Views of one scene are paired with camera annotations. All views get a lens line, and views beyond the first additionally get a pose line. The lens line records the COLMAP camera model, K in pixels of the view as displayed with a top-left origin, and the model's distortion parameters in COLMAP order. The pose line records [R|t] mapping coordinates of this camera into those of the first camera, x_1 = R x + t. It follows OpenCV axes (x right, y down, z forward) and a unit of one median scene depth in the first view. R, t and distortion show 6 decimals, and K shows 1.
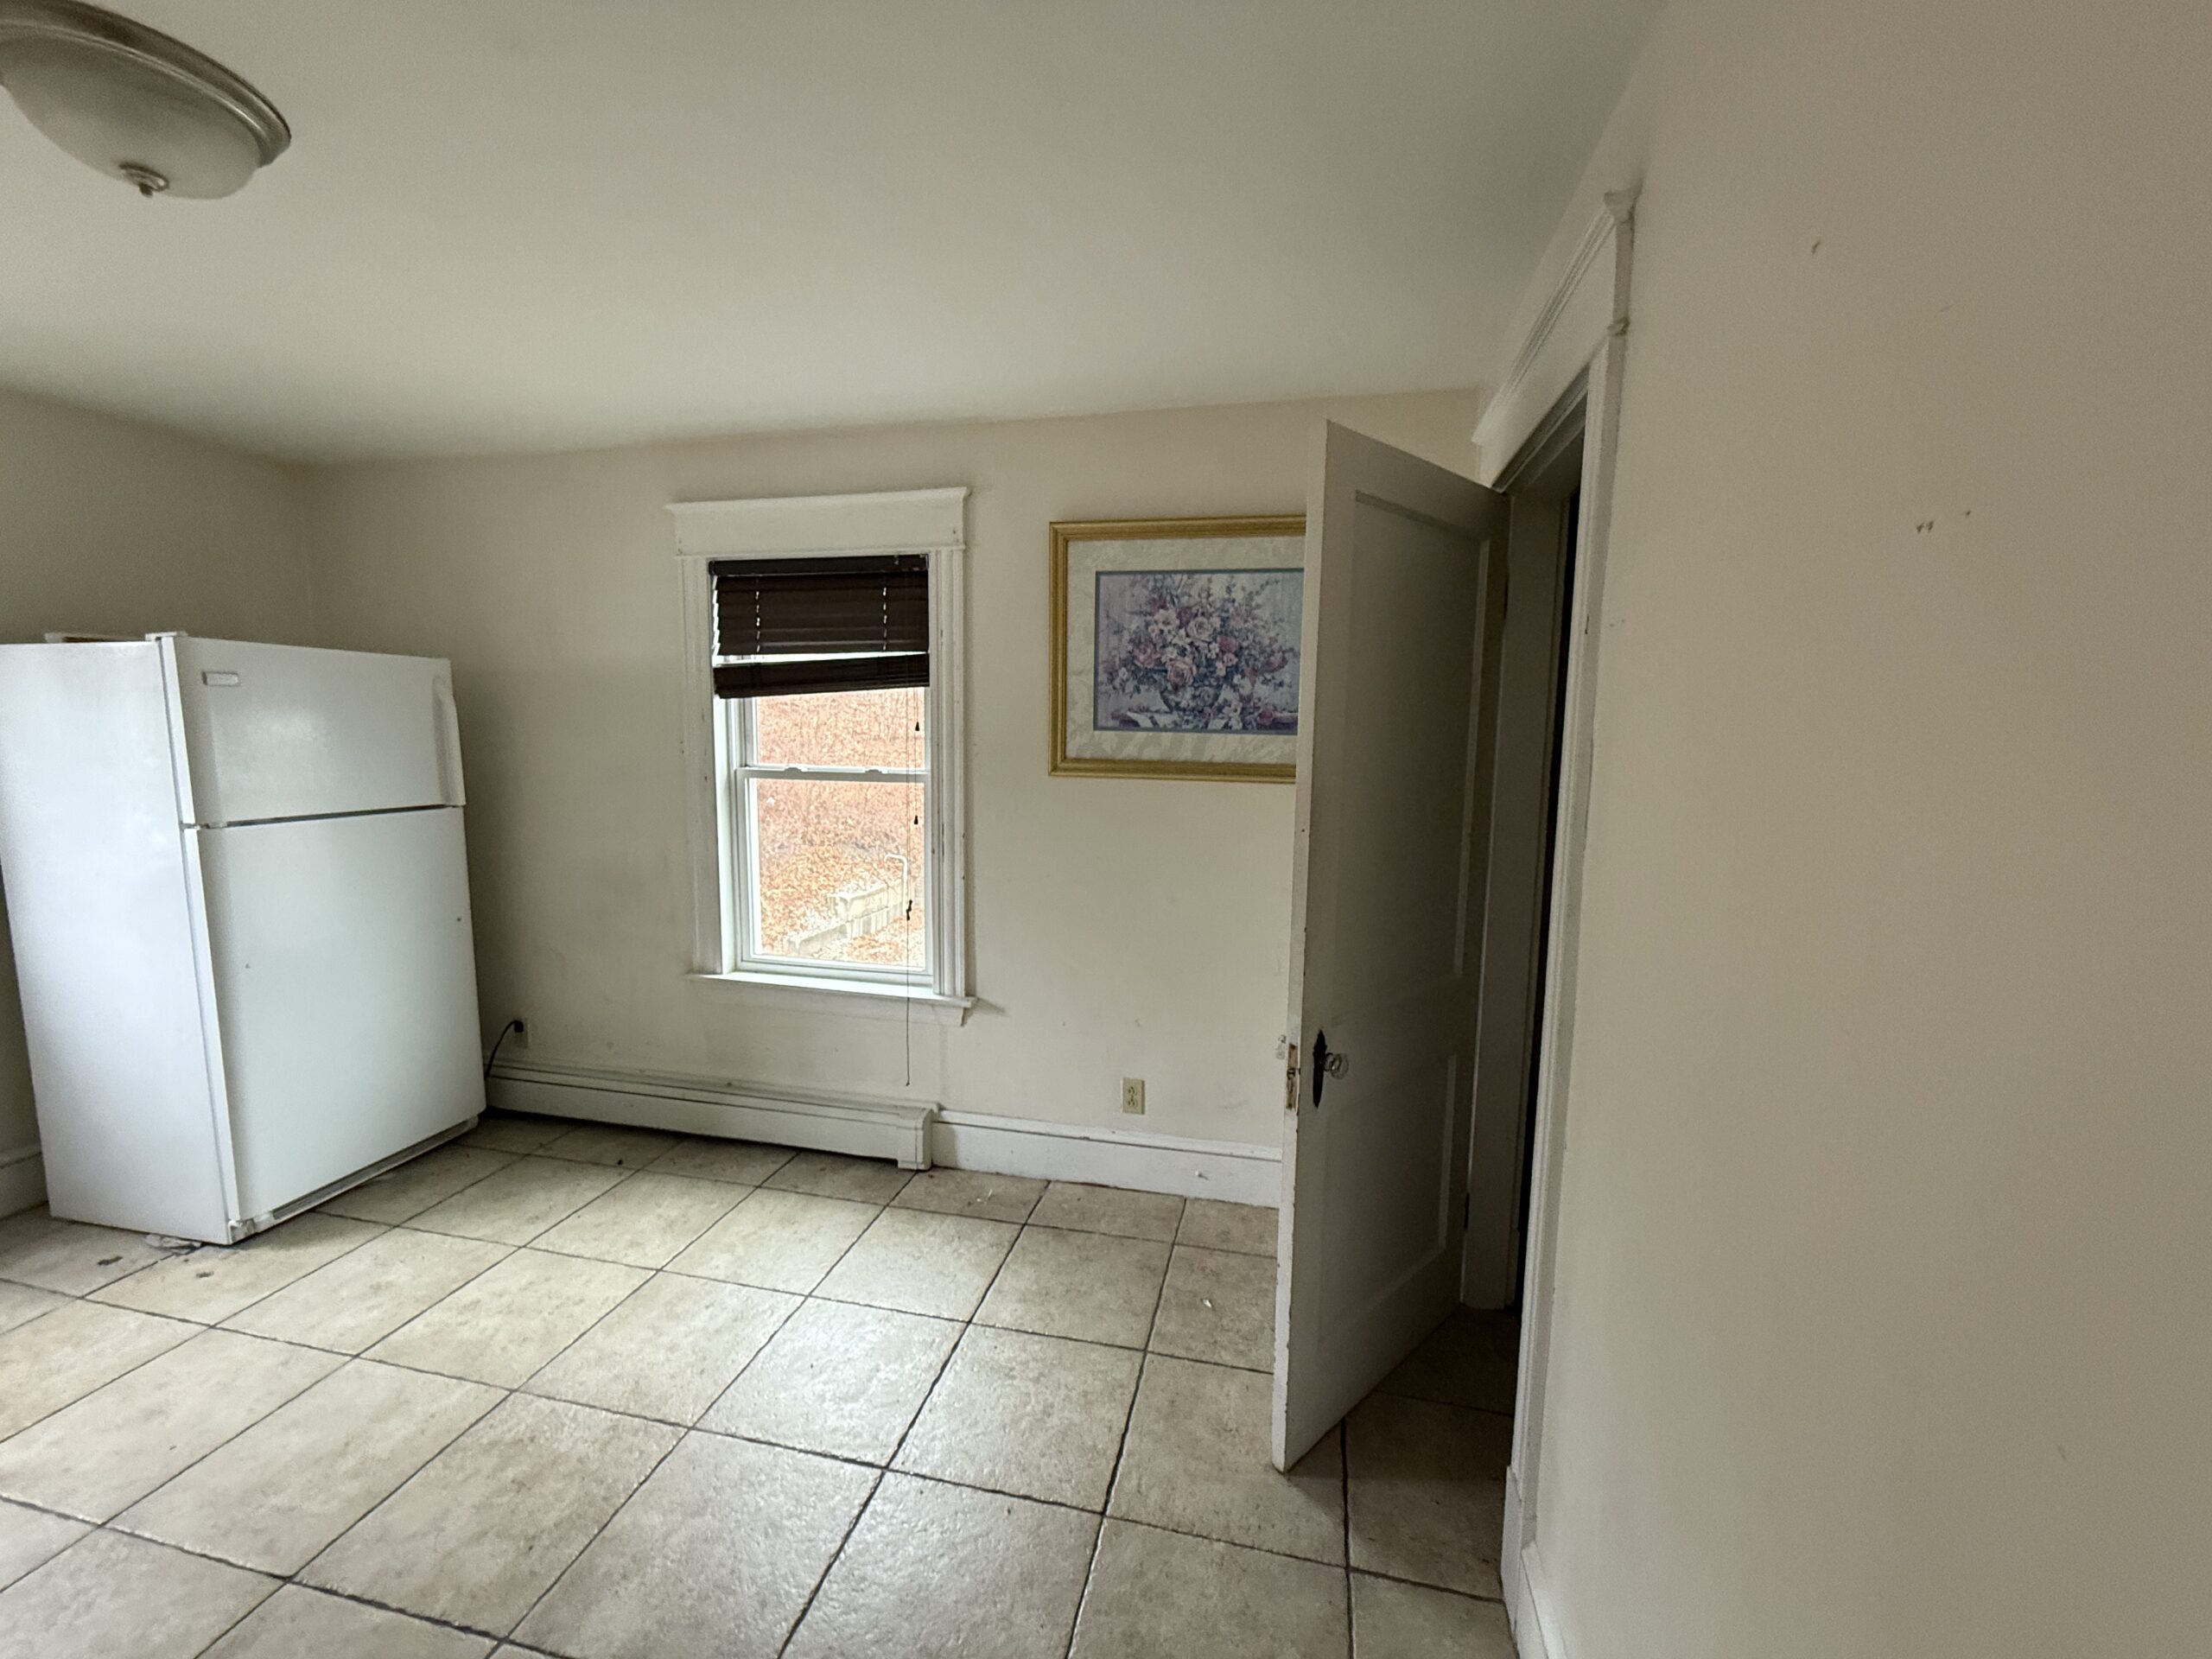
lens RADIAL K [[878.7, 0, 1107.2], [0, 878.7, 831.7], [0, 0, 1]] dist [-0.000208, 0.000105]
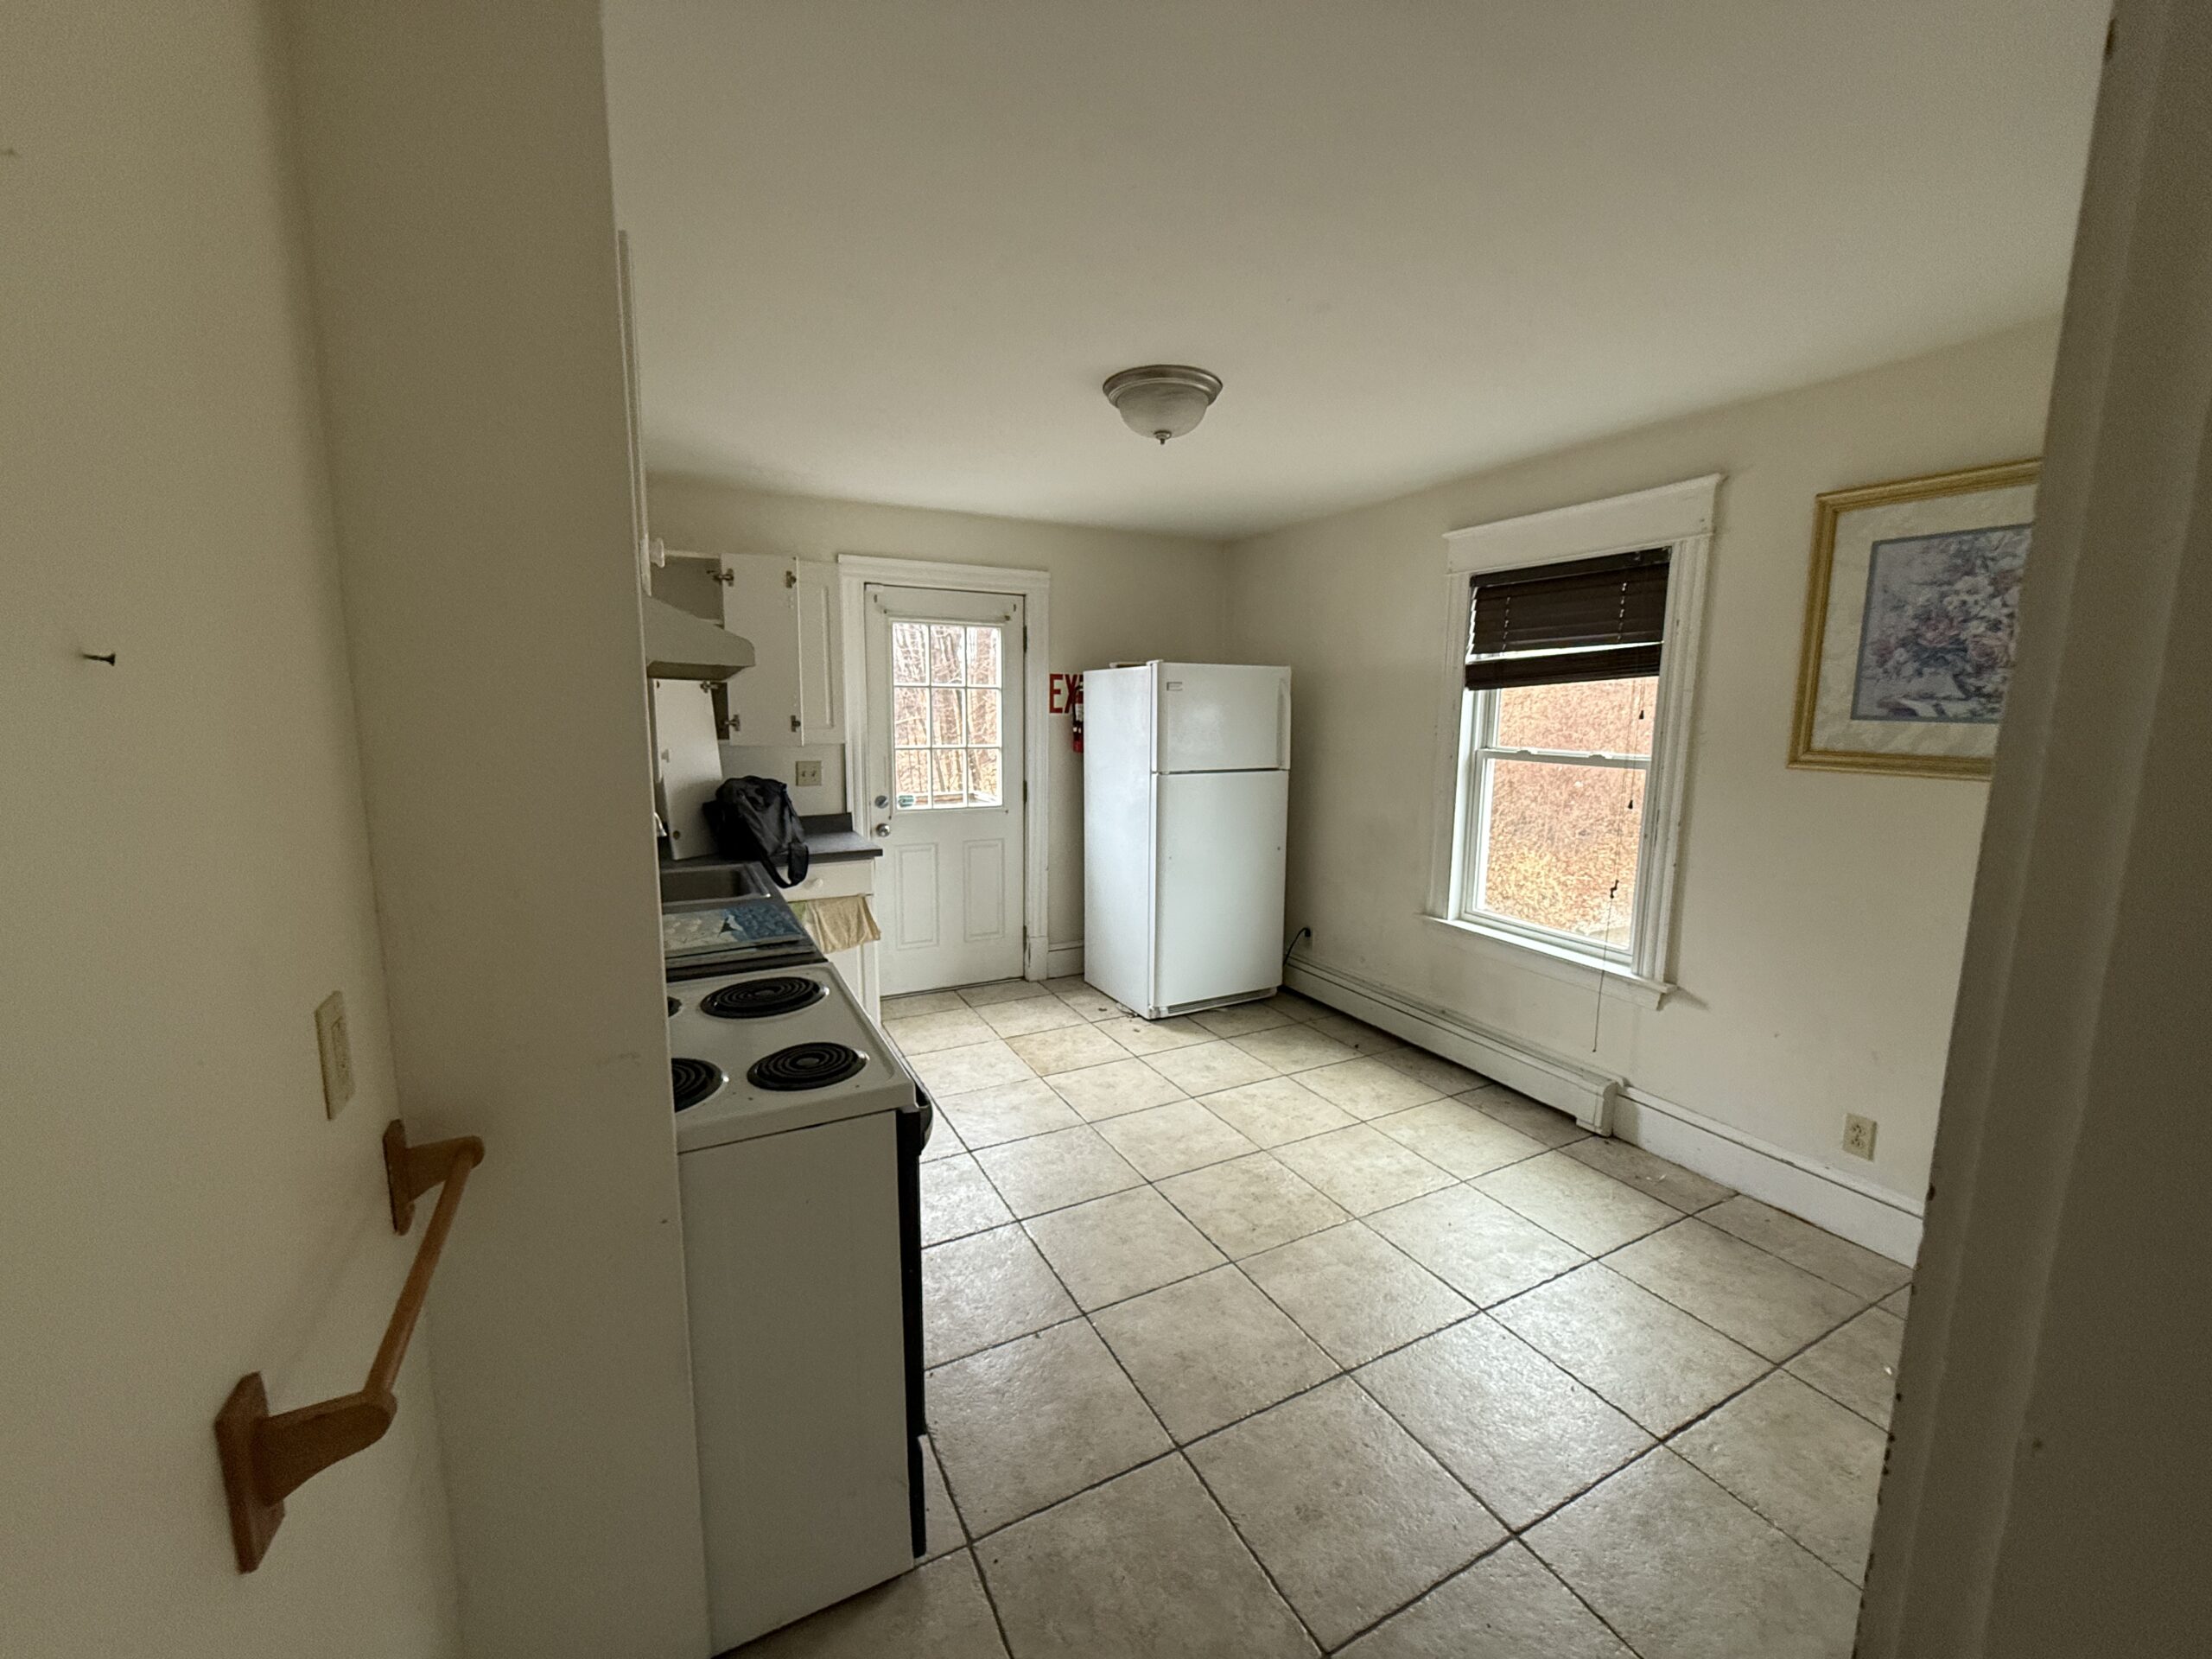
lens RADIAL K [[878.7, 0, 1107.2], [0, 878.7, 831.7], [0, 0, 1]] dist [-0.000208, 0.000105]
pose [[0.641122, 0.103490, -0.760429, 0.195648], [-0.086969, 0.994280, 0.061992, 0.009134], [0.762495, 0.026389, 0.646456, -0.161789]]
